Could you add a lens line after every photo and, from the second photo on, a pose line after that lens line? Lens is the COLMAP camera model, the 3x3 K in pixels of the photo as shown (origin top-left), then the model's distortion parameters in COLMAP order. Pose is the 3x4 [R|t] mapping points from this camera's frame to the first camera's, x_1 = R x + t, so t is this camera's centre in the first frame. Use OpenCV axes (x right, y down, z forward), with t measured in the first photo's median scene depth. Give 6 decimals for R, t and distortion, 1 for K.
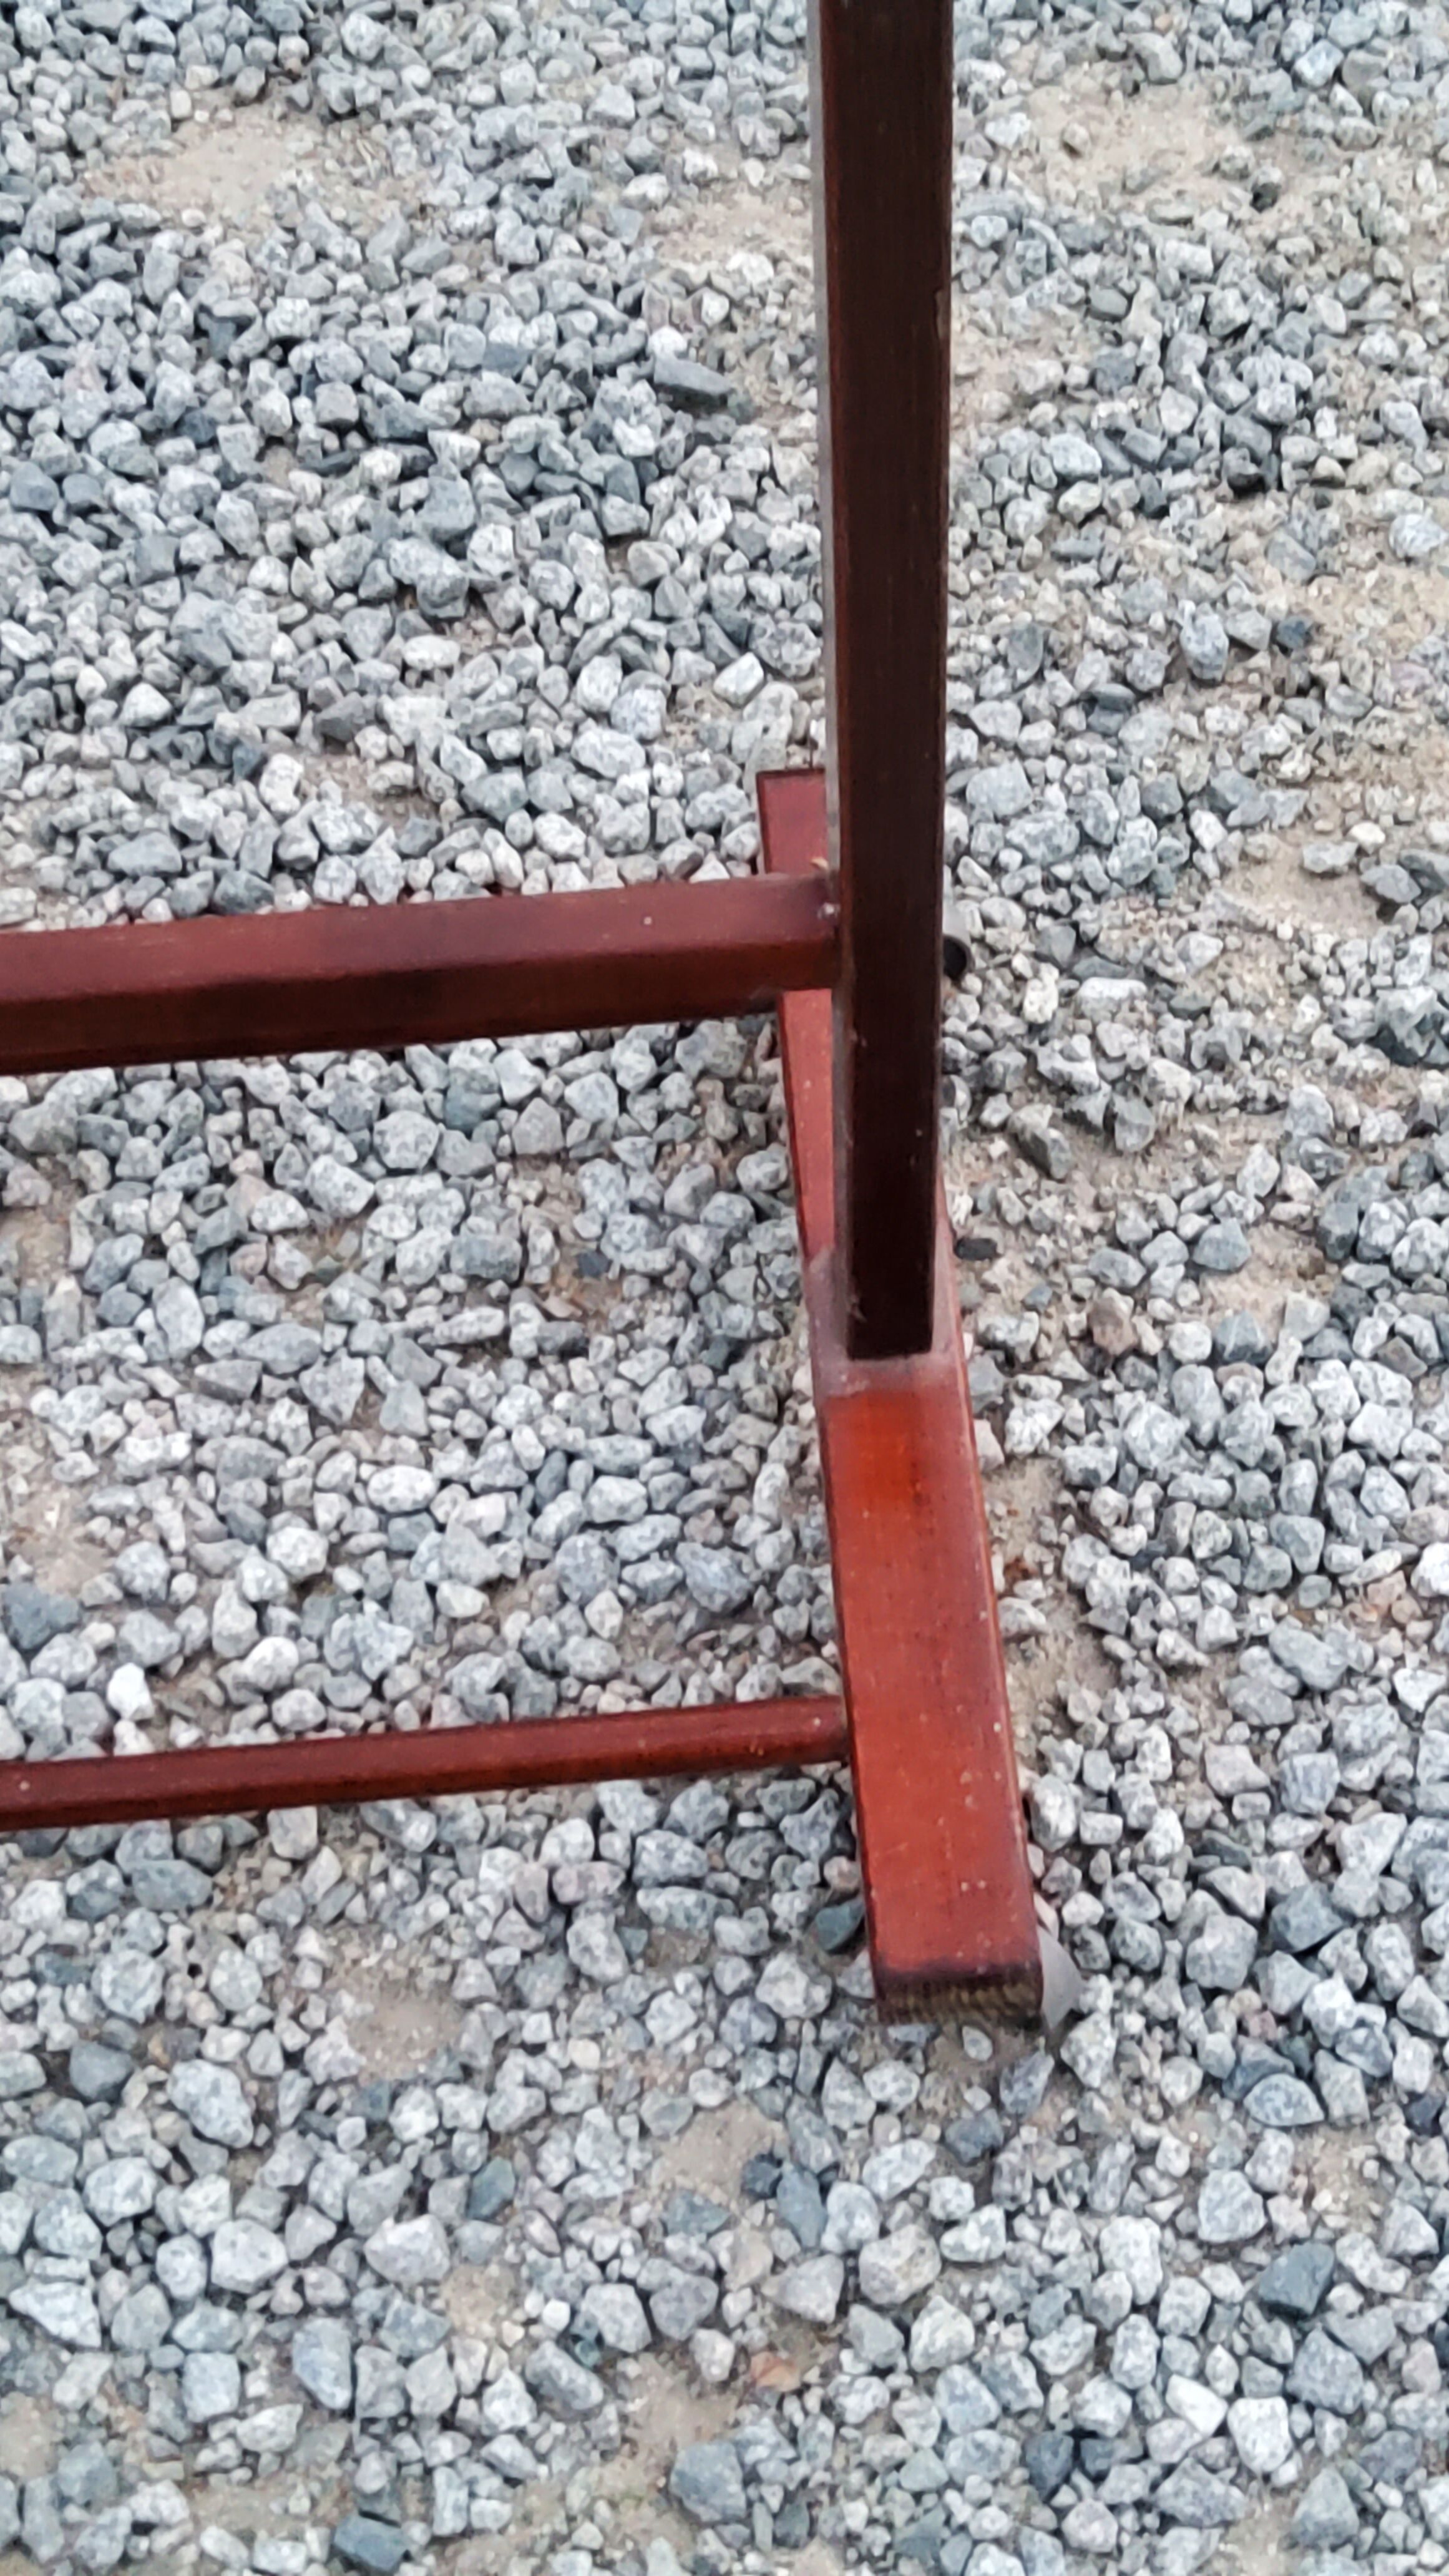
lens RADIAL K [[3830.1, 0, 737.3], [0, 3830.1, 1251.8], [0, 0, 1]] dist [0.193349, -0.580798]
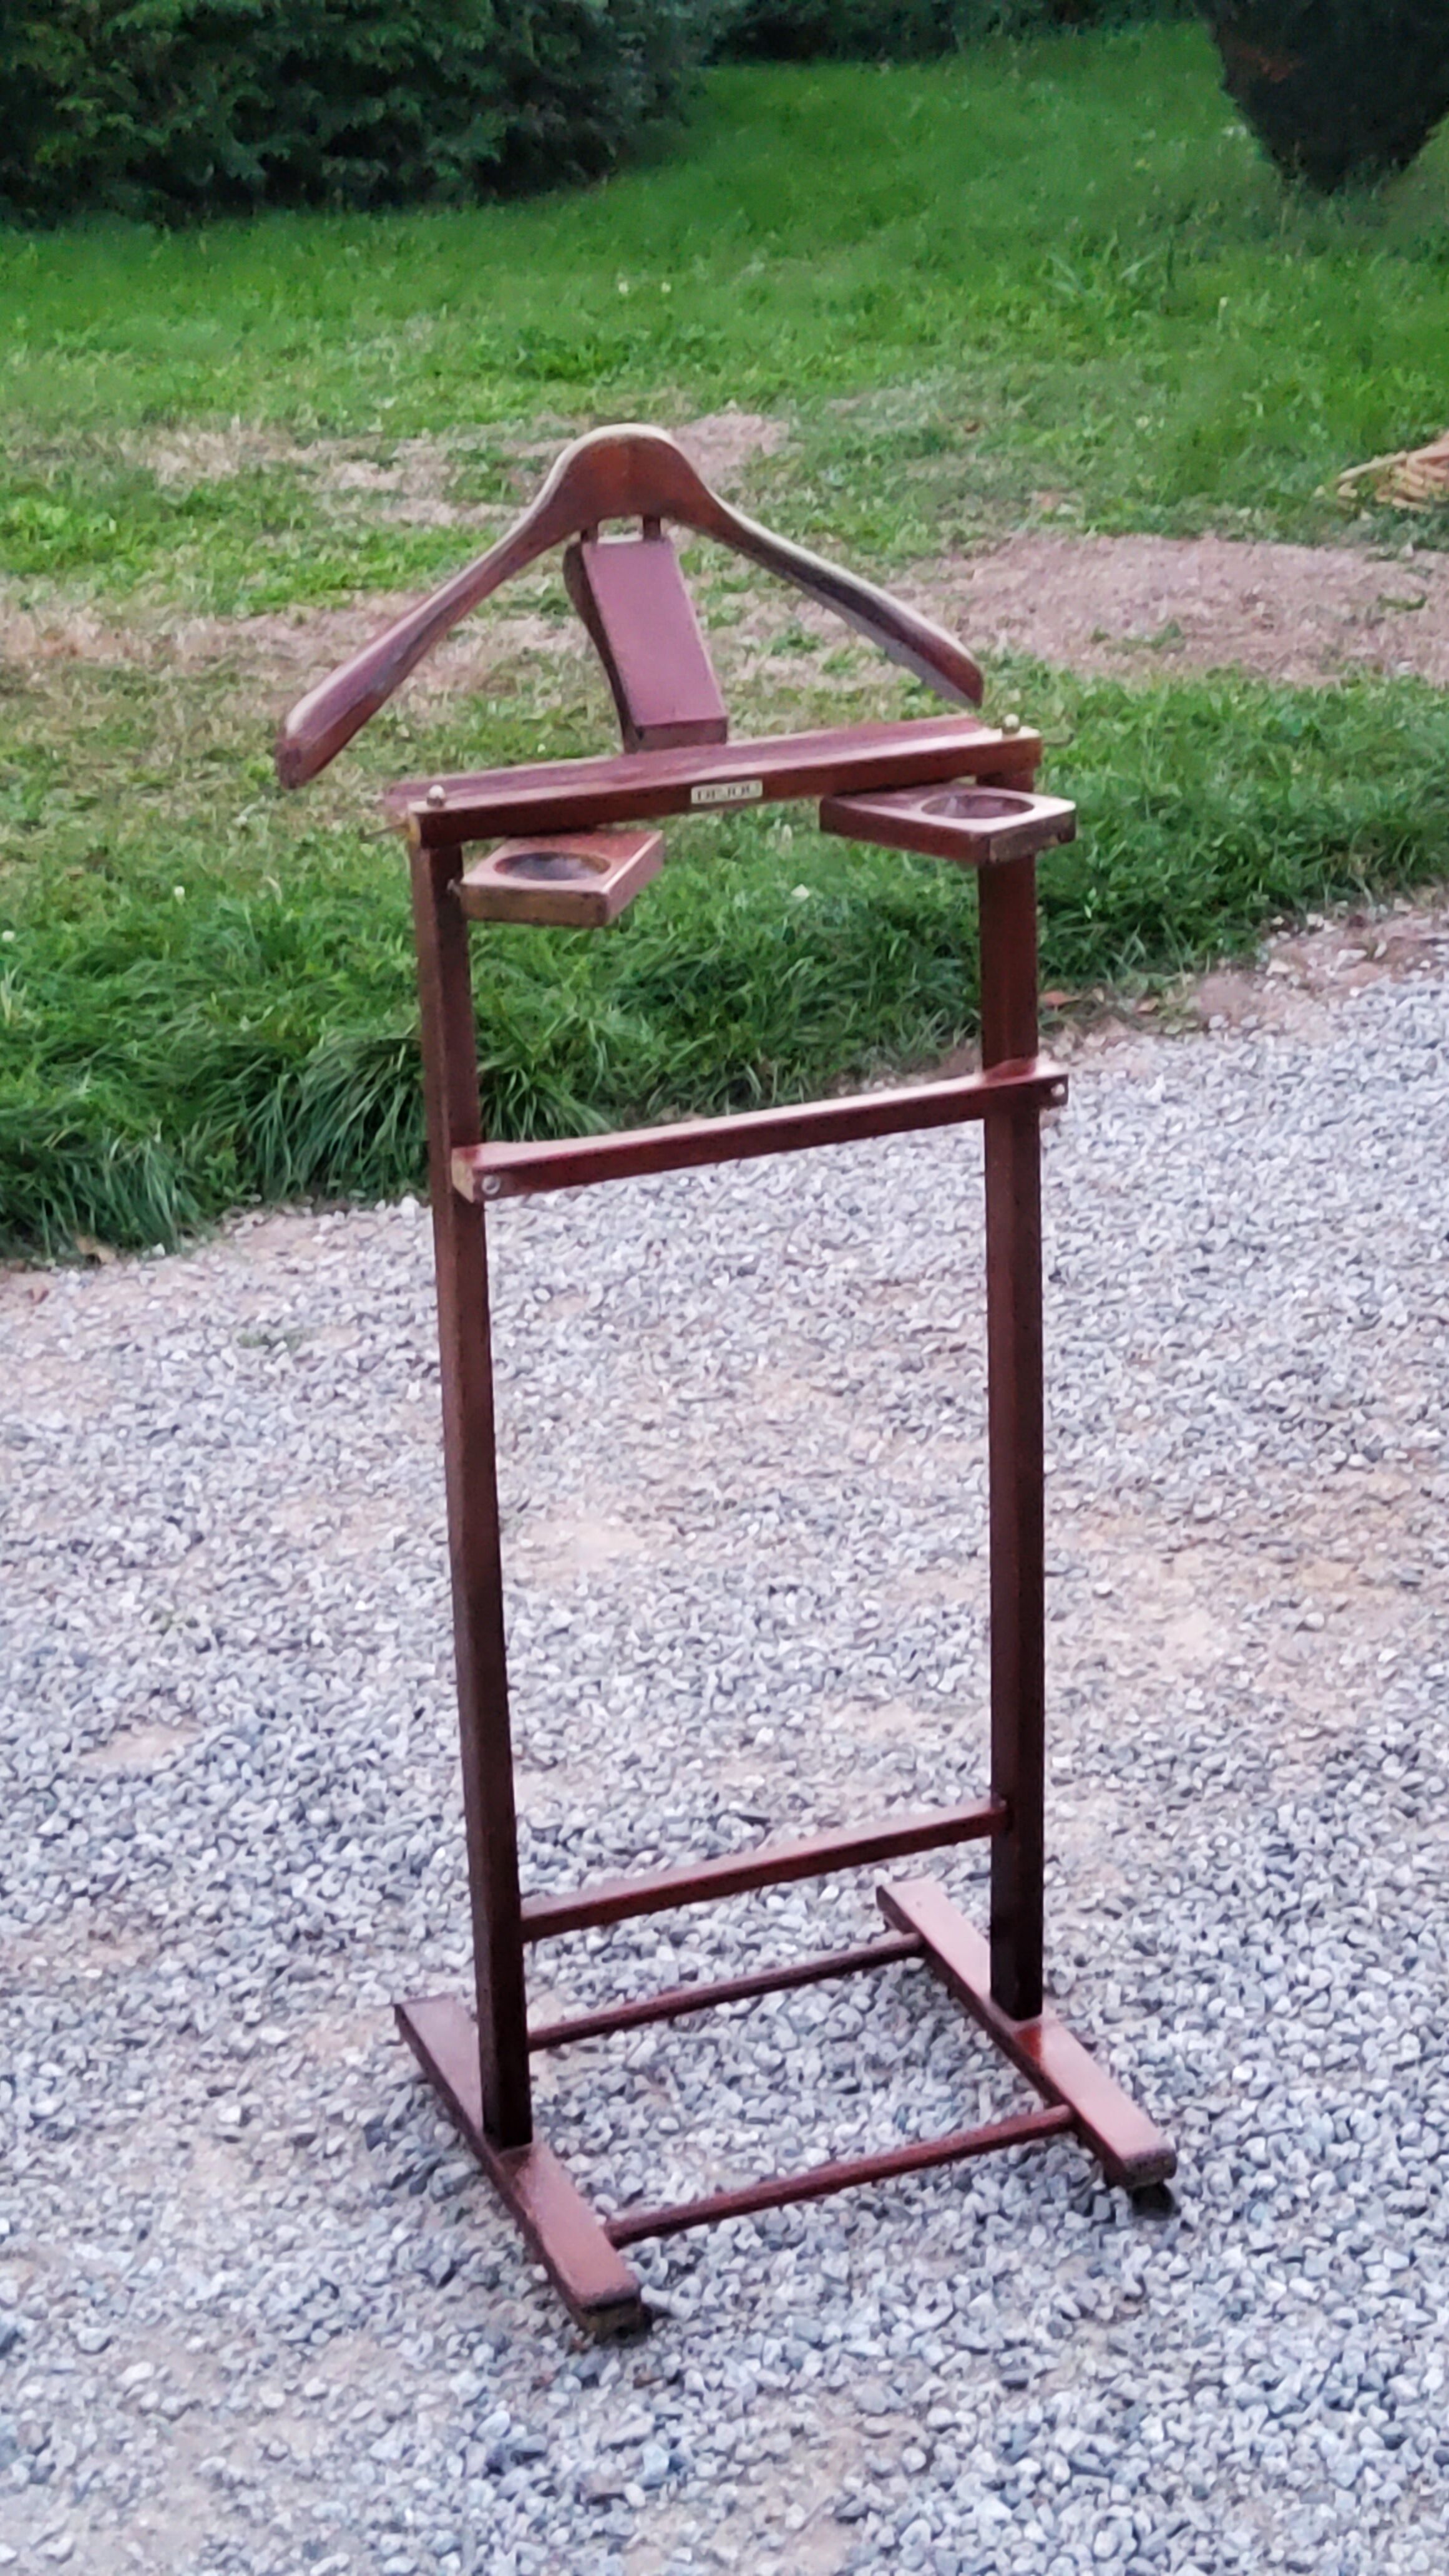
lens RADIAL K [[3830.1, 0, 737.3], [0, 3830.1, 1251.8], [0, 0, 1]] dist [0.193349, -0.580798]
pose [[0.948264, -0.093060, 0.303539, -0.829277], [0.250781, 0.805853, -0.536386, 0.892280], [-0.194691, 0.584757, 0.787499, -1.243736]]
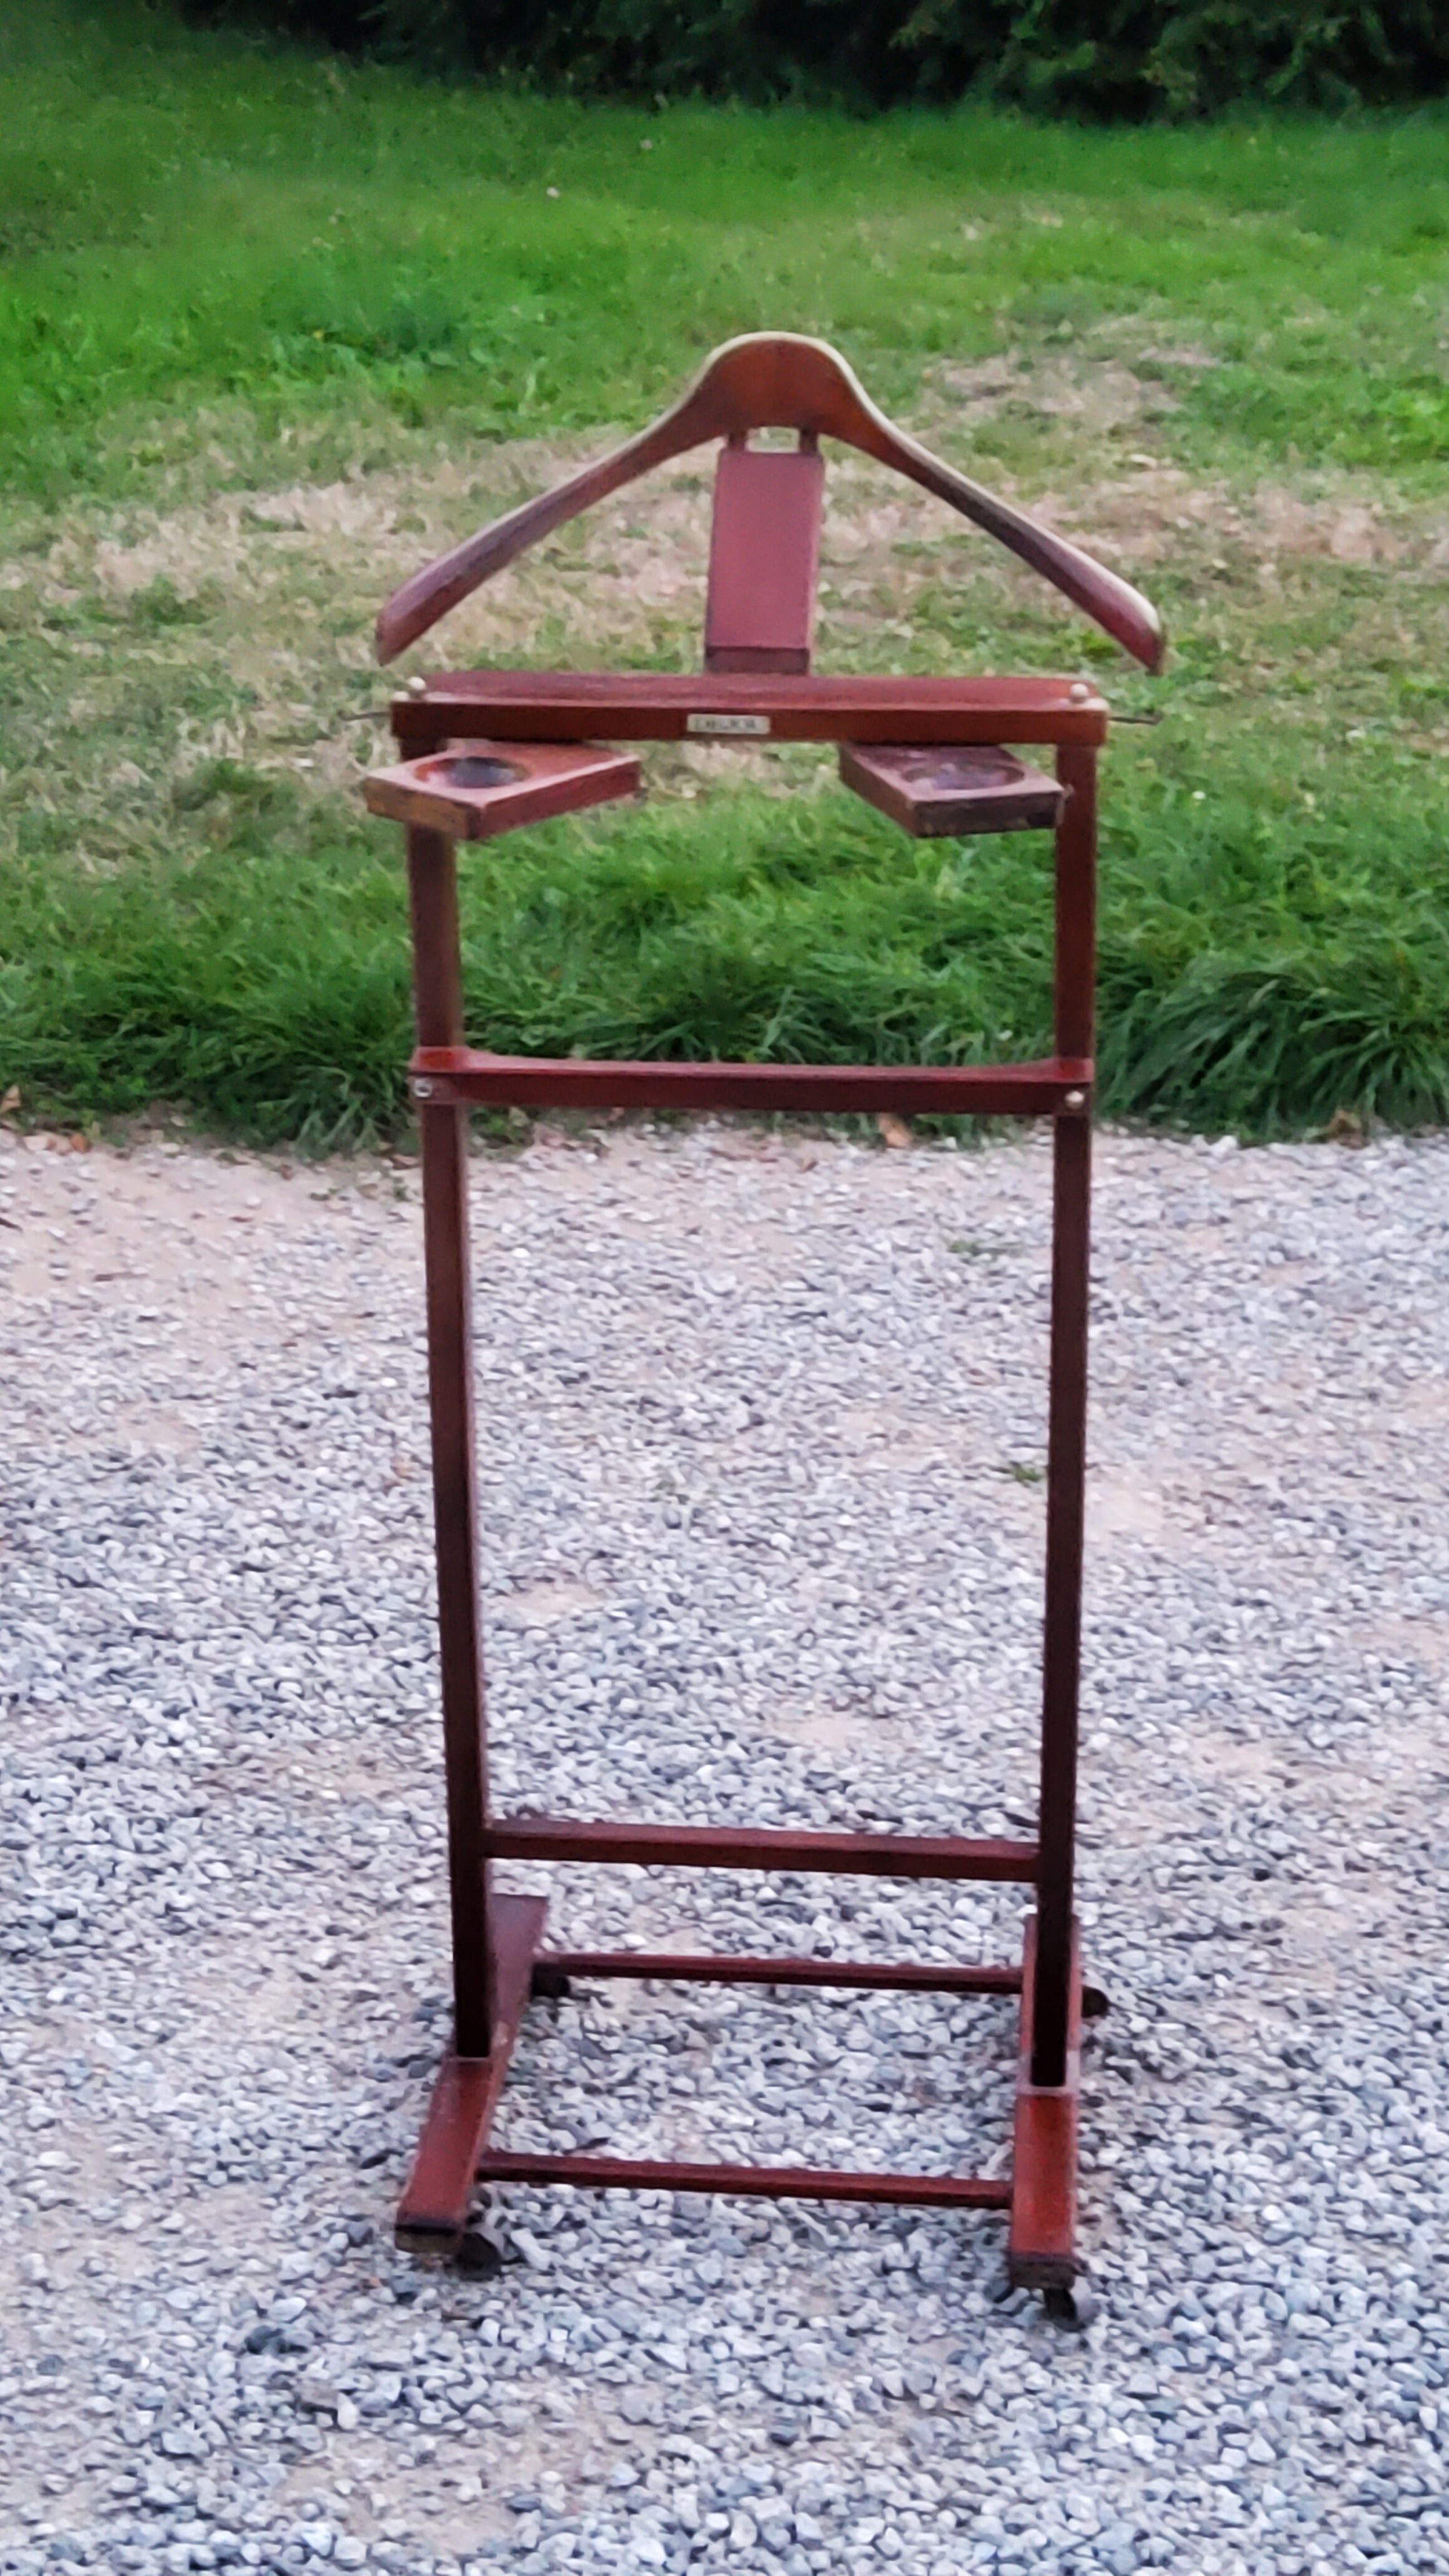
lens RADIAL K [[3851.8, 0, 738.9], [0, 3851.8, 1248.8], [0, 0, 1]] dist [0.192003, -0.539438]
pose [[0.985566, 0.092071, -0.142063, 0.135803], [-0.154822, 0.829644, -0.536396, 0.864959], [0.068475, 0.550649, 0.831924, -1.256629]]
